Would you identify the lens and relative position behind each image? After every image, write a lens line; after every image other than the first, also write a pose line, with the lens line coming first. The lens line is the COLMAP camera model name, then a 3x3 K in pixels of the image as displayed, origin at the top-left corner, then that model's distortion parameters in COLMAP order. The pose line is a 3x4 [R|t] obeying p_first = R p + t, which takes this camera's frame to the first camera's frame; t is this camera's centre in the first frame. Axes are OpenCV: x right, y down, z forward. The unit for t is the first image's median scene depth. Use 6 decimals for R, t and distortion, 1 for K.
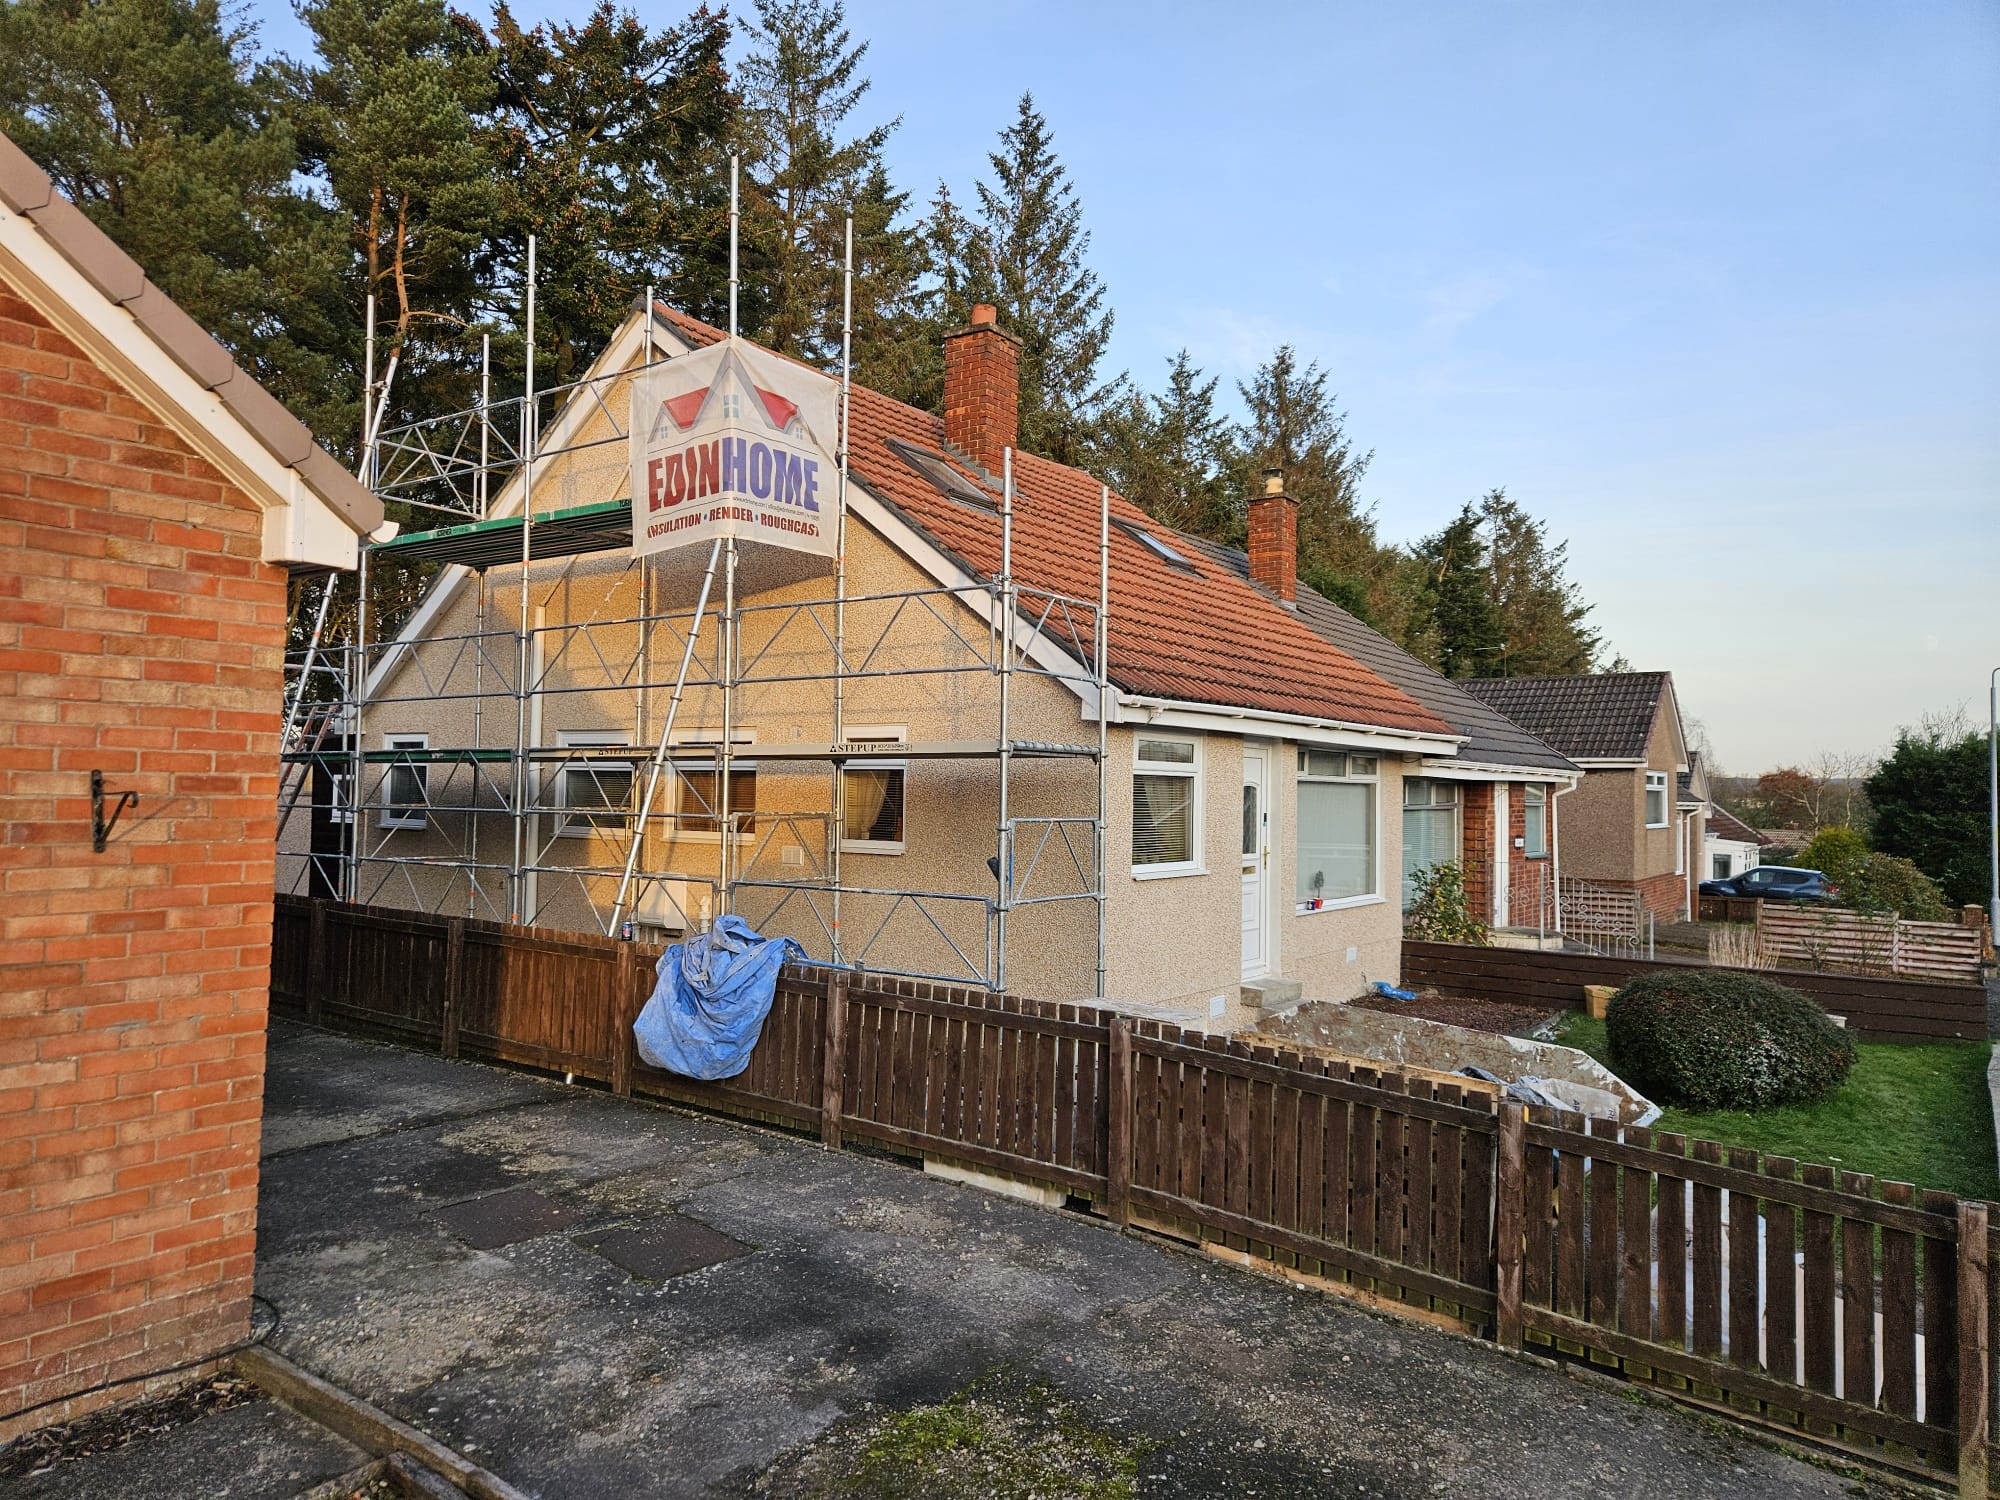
lens RADIAL K [[1343.3, 0, 991.8], [0, 1343.3, 751.9], [0, 0, 1]] dist [0.067747, -0.046019]
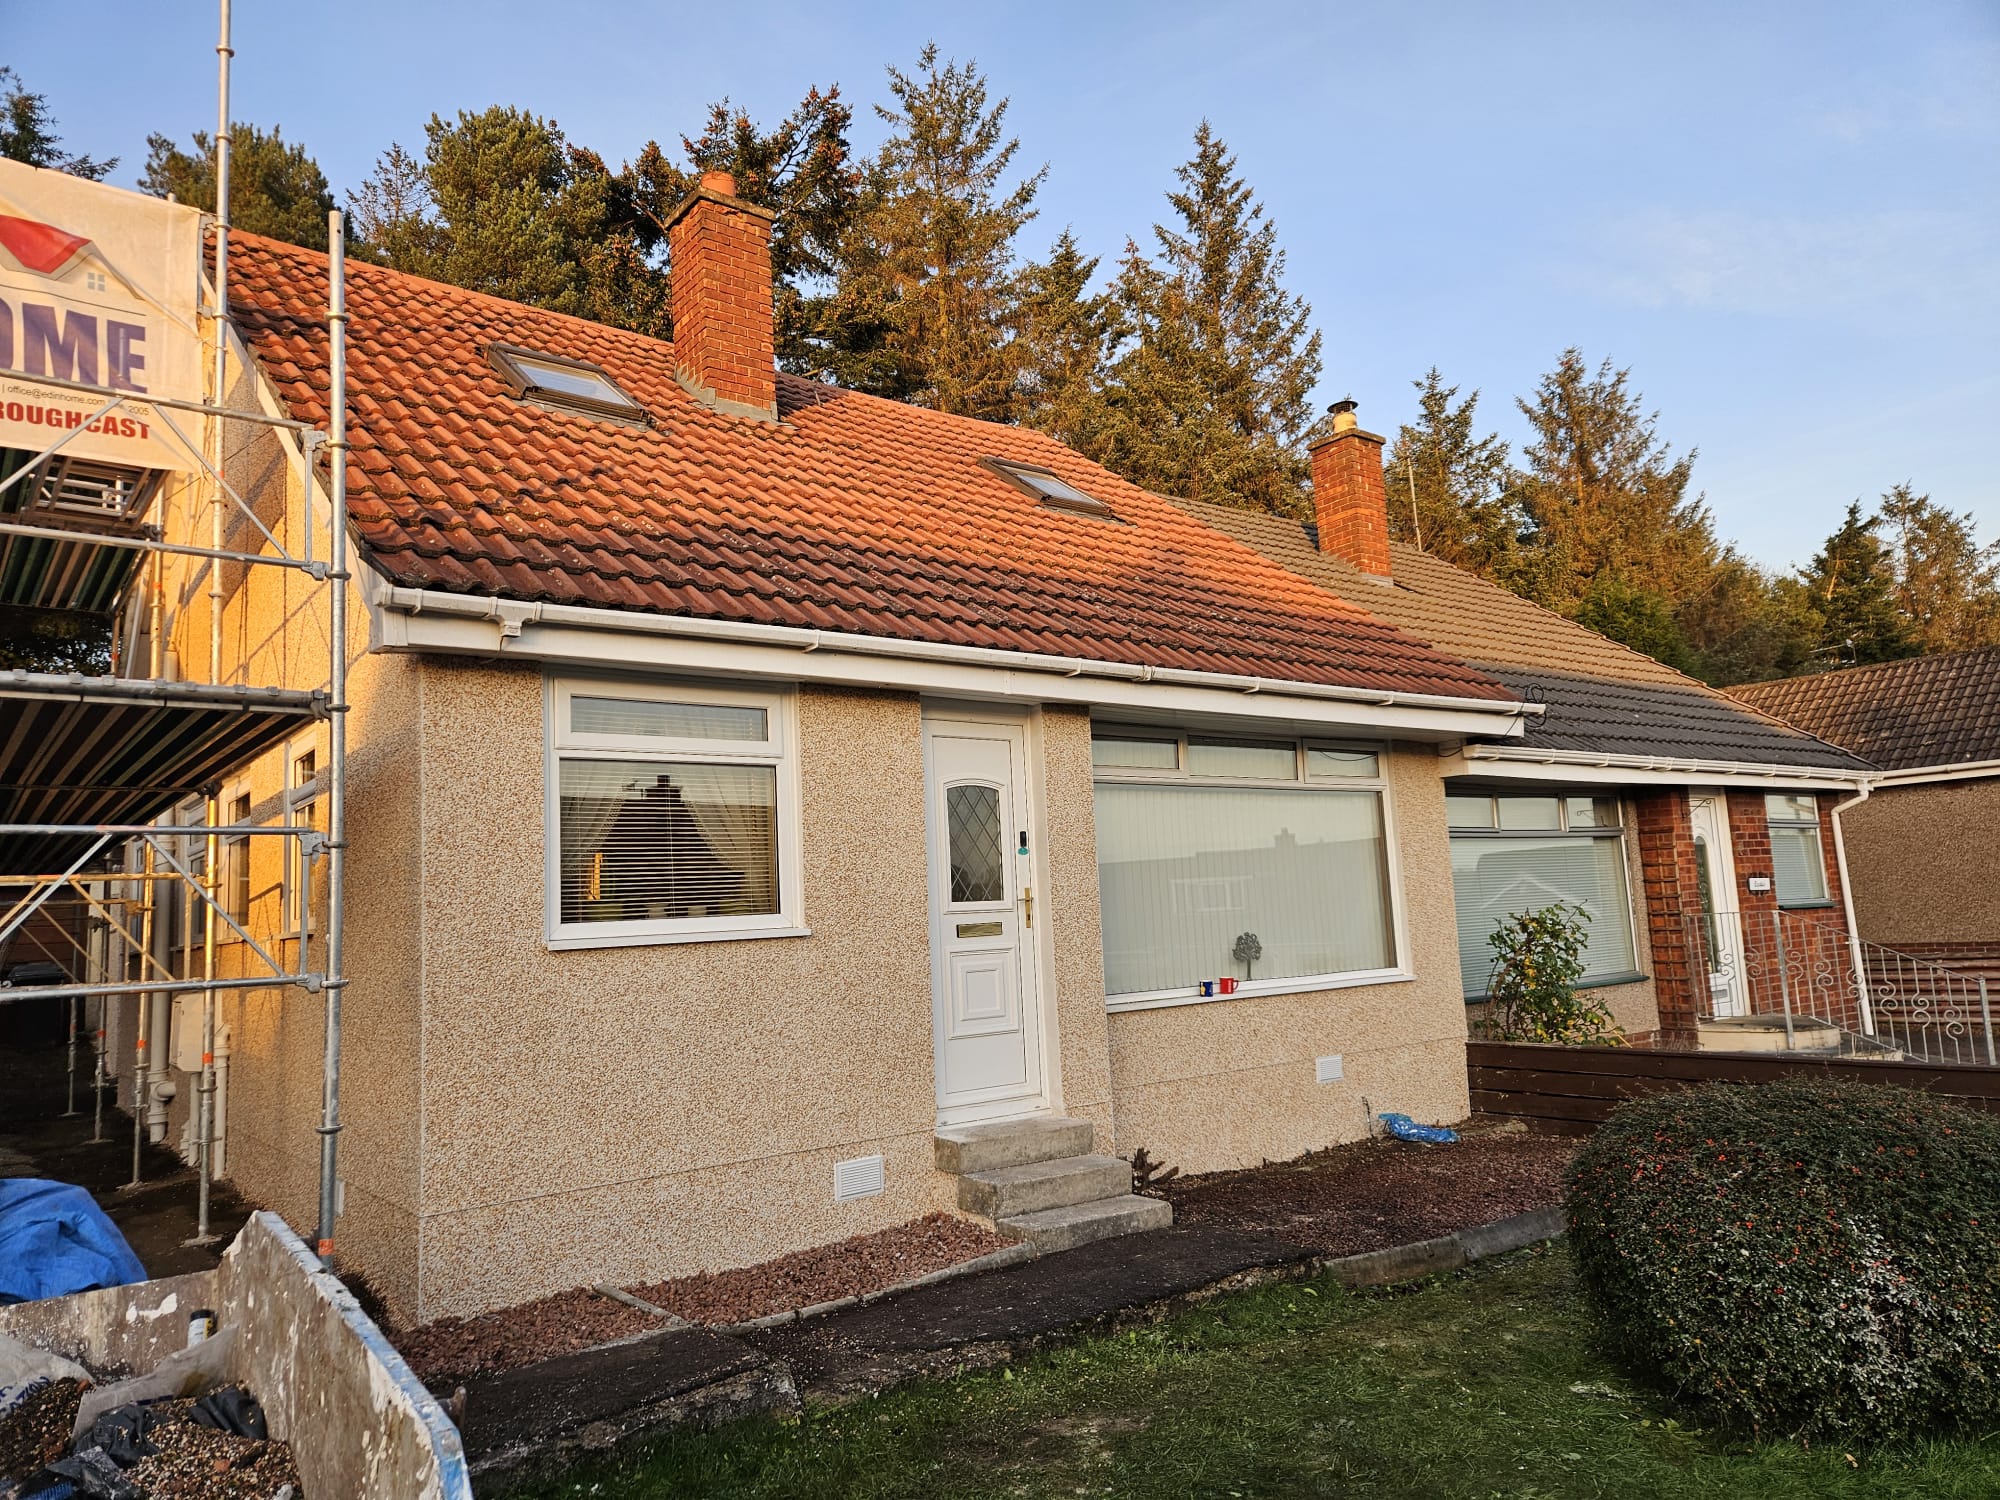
lens RADIAL K [[1343.3, 0, 993.8], [0, 1343.3, 763.2], [0, 0, 1]] dist [0.067747, -0.046019]
pose [[0.958334, -0.098312, -0.268197, 0.105221], [0.075434, 0.992678, -0.094341, 0.020973], [0.275508, 0.070179, 0.958734, 0.129503]]
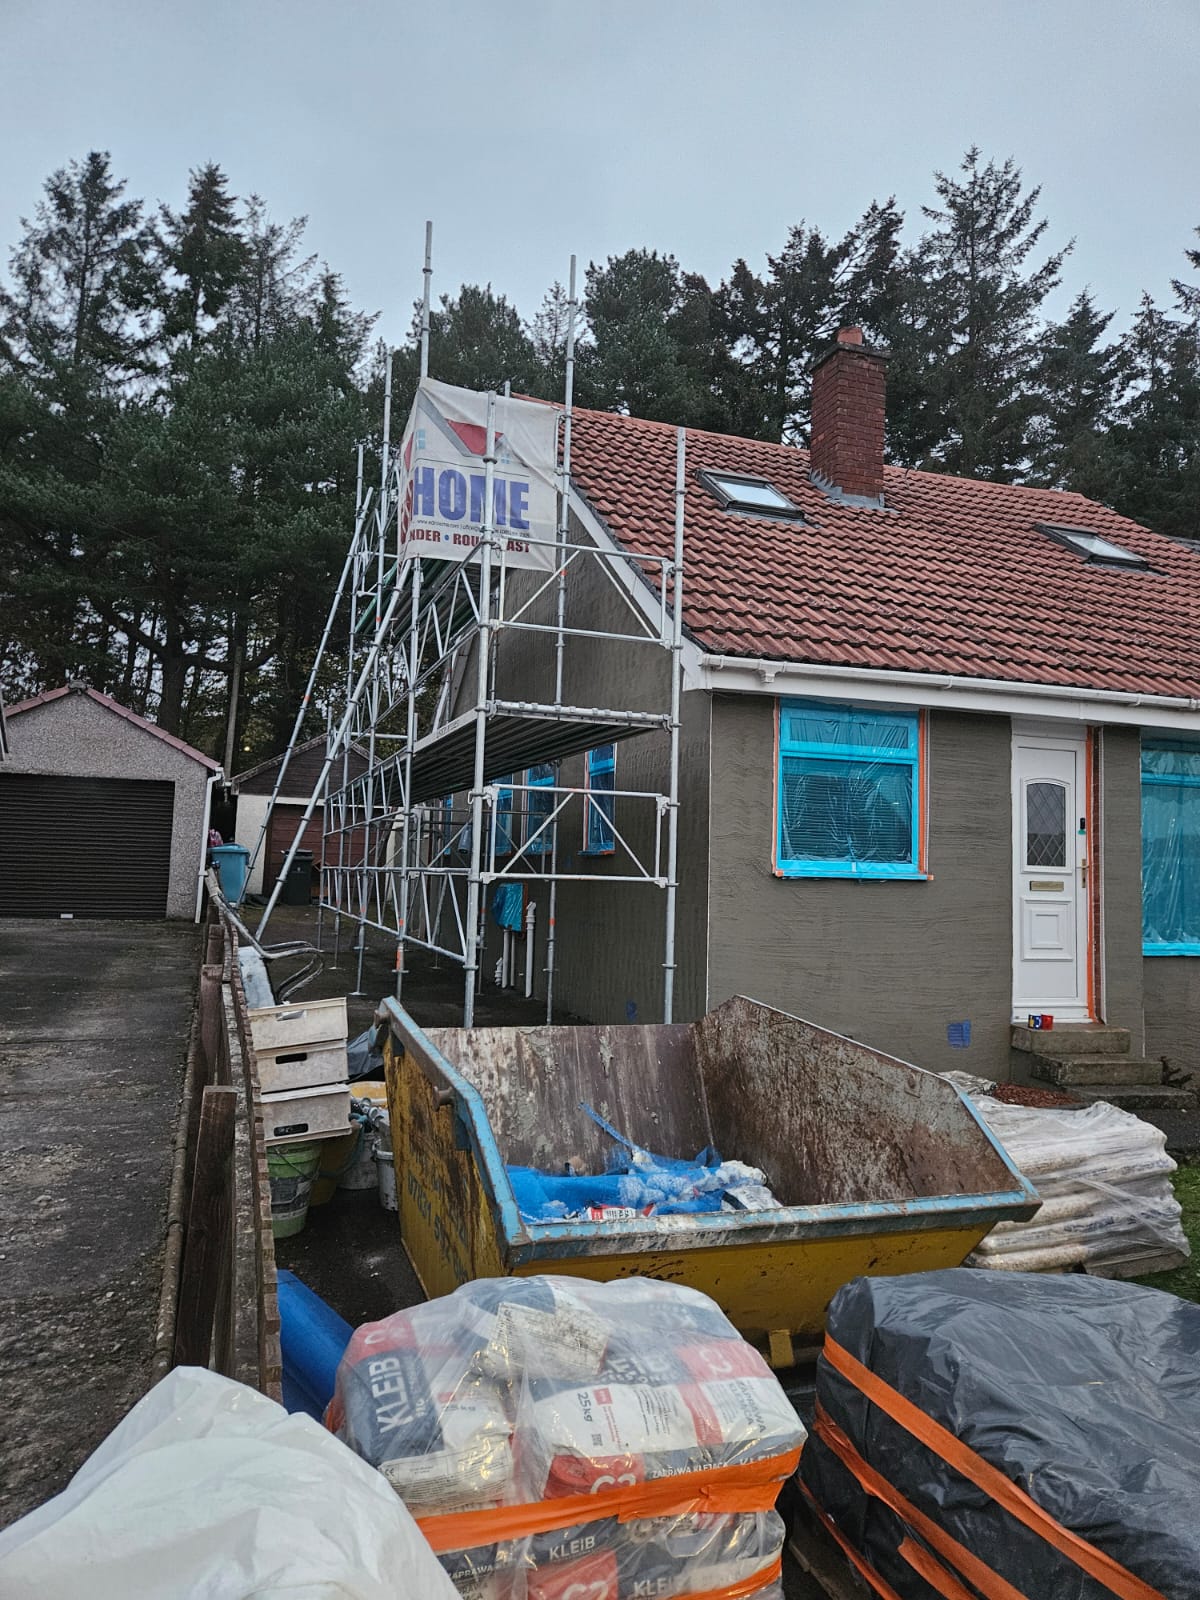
lens RADIAL K [[1074.6, 0, 600.6], [0, 1074.6, 784.7], [0, 0, 1]] dist [0.067747, -0.046019]
pose [[0.822588, -0.039173, -0.567288, 0.100691], [0.003380, 0.997944, -0.064010, 0.019756], [0.568628, 0.050737, 0.821028, 0.088855]]
